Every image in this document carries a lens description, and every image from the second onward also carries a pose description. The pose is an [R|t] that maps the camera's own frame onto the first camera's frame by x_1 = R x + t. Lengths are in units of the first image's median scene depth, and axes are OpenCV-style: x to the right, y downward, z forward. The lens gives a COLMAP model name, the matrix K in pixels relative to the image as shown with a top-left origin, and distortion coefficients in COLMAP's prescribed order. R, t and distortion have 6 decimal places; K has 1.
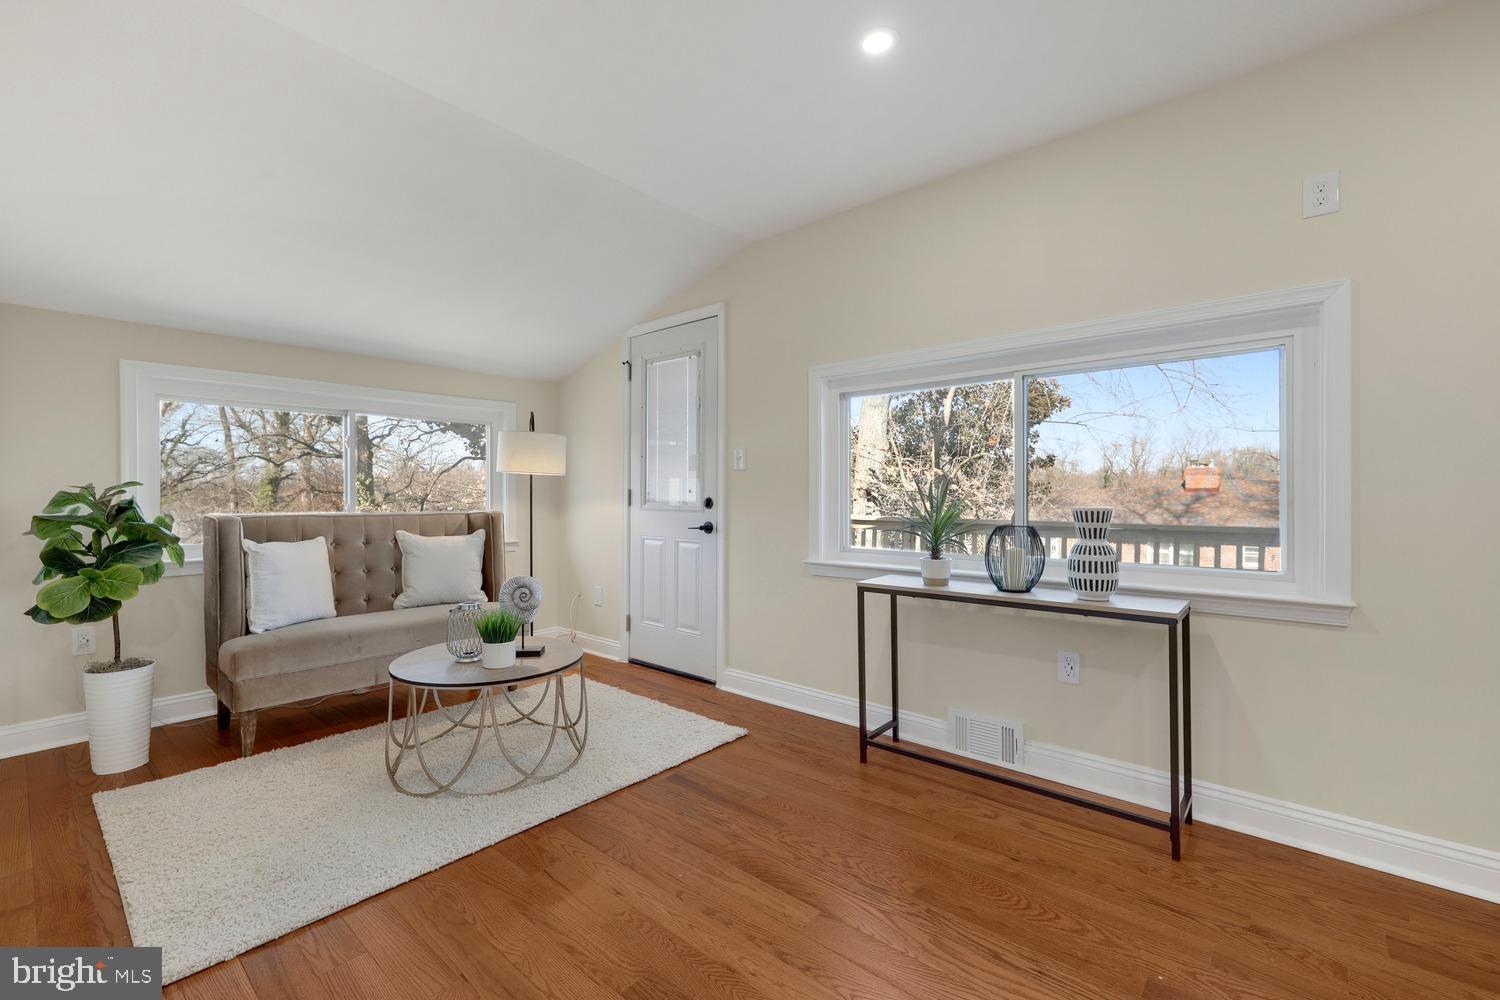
lens RADIAL K [[652.4, 0, 756.6], [0, 652.4, 495.2], [0, 0, 1]] dist [-0.002477, 0.000660]
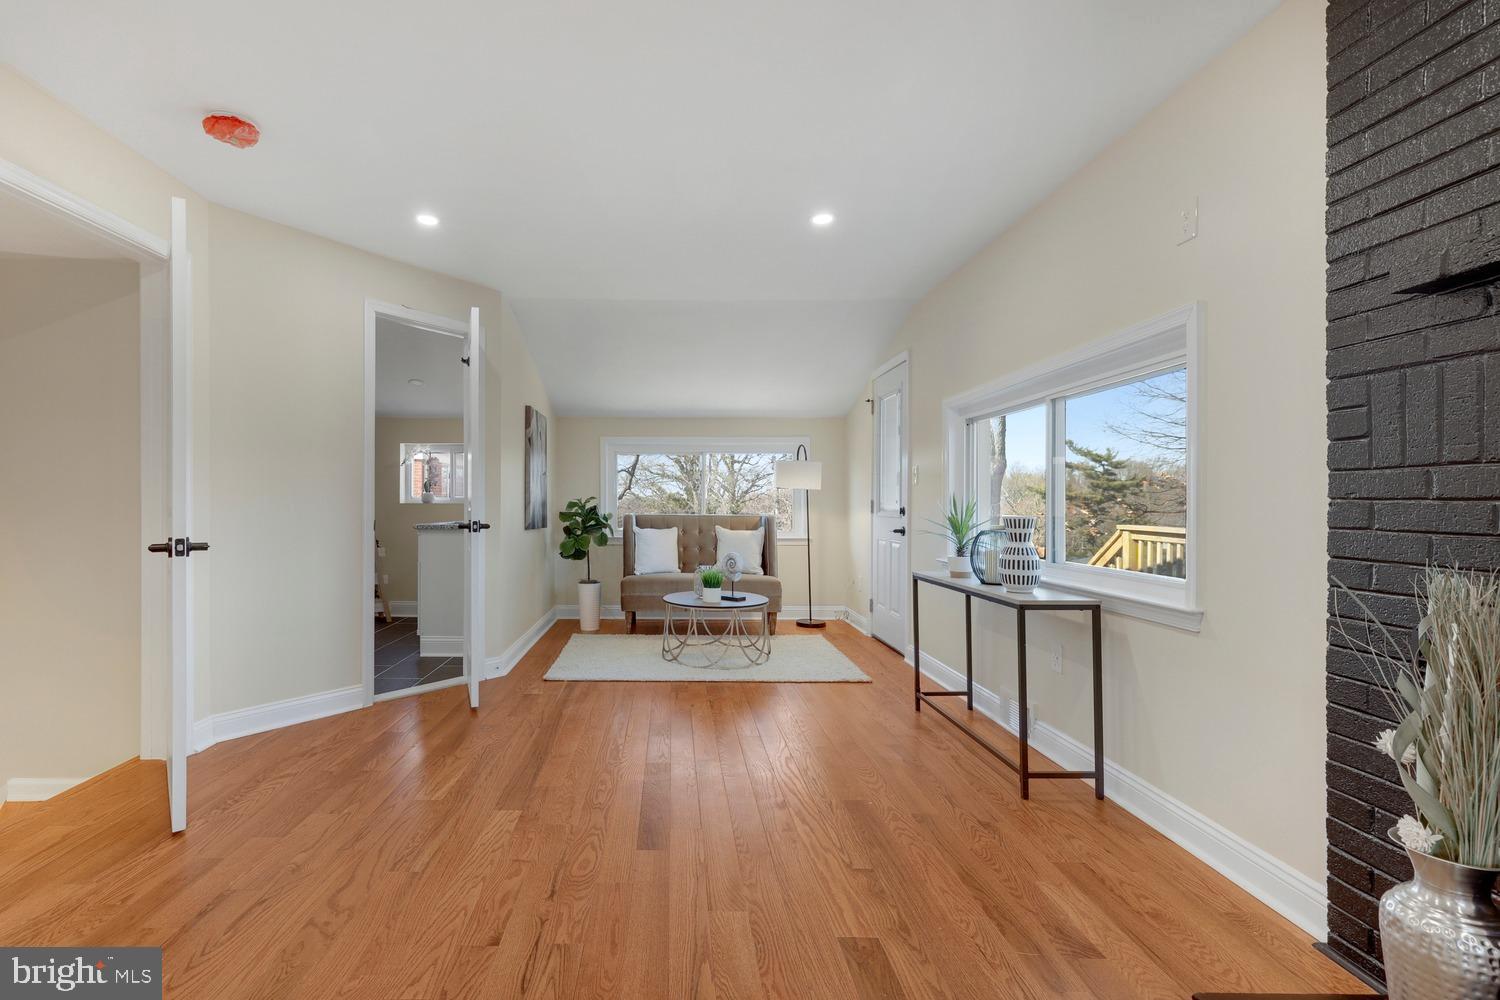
lens RADIAL K [[660.0, 0, 642.5], [0, 660.0, 503.4], [0, 0, 1]] dist [-0.008407, -0.000024]
pose [[0.637393, 0.003700, -0.770530, 0.904231], [-0.005710, 0.999984, 0.000079, -0.000849], [0.770518, 0.004349, 0.637404, -0.288782]]
